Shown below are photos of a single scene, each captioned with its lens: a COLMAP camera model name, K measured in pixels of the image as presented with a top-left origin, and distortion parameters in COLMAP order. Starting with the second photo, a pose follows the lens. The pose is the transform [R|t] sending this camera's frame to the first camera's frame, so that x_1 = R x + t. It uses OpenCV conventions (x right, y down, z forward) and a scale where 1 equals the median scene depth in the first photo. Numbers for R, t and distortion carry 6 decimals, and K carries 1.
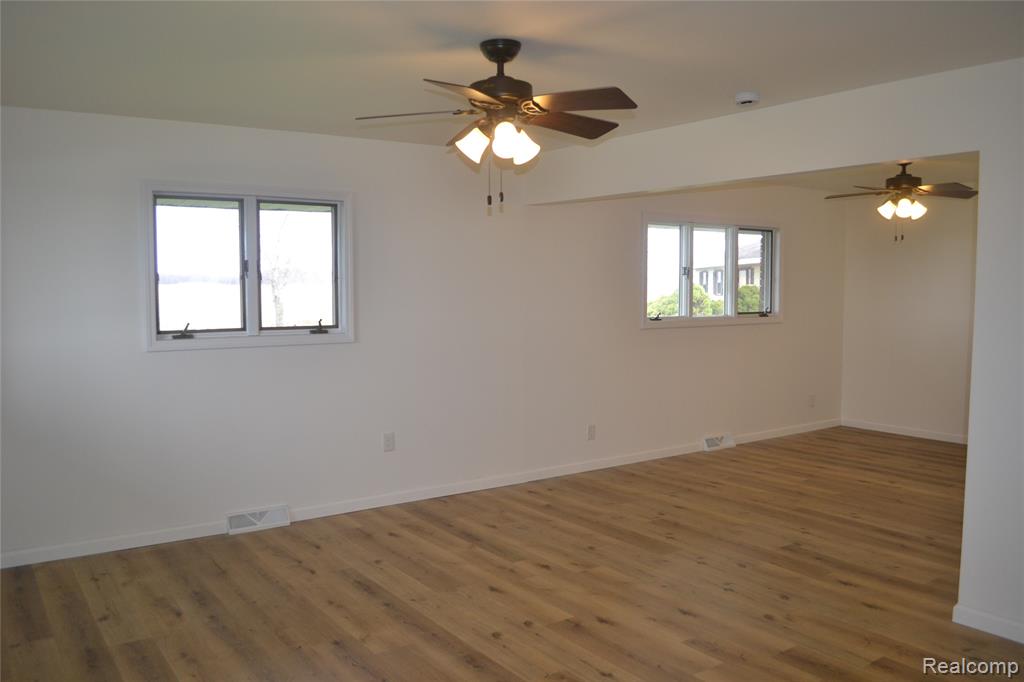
lens RADIAL K [[821.9, 0, 506.7], [0, 821.9, 343.8], [0, 0, 1]] dist [-0.085457, 0.014692]
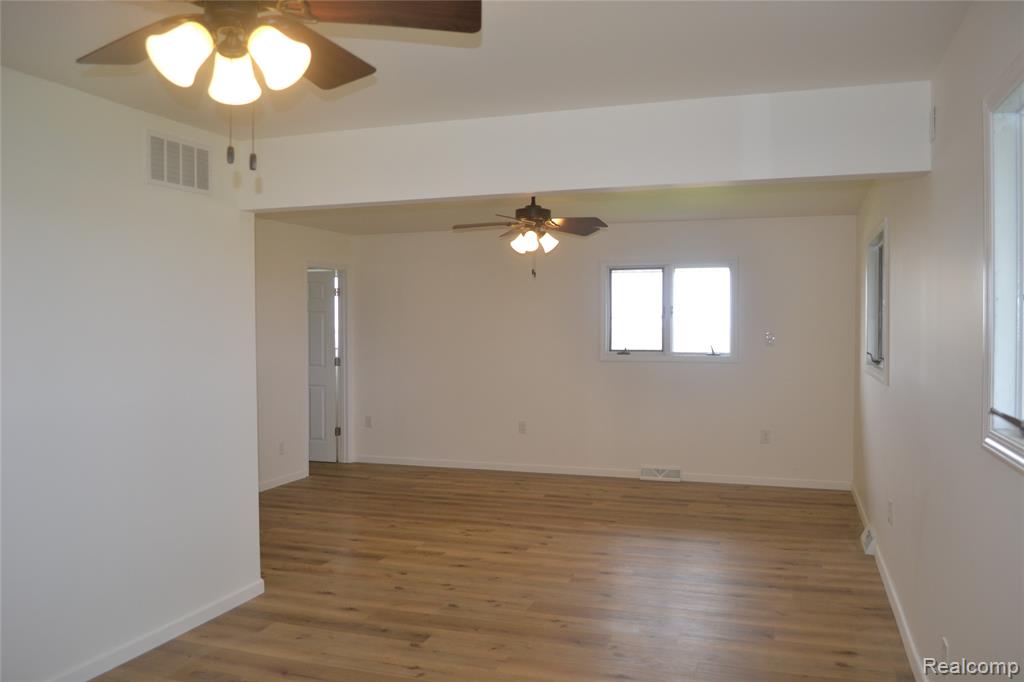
lens RADIAL K [[821.9, 0, 506.7], [0, 821.9, 343.8], [0, 0, 1]] dist [-0.085457, 0.014692]
pose [[-0.811724, 0.014460, -0.583862, 0.830875], [-0.042296, 0.995613, 0.083459, -0.129273], [0.582507, 0.092441, -0.807552, 1.855205]]
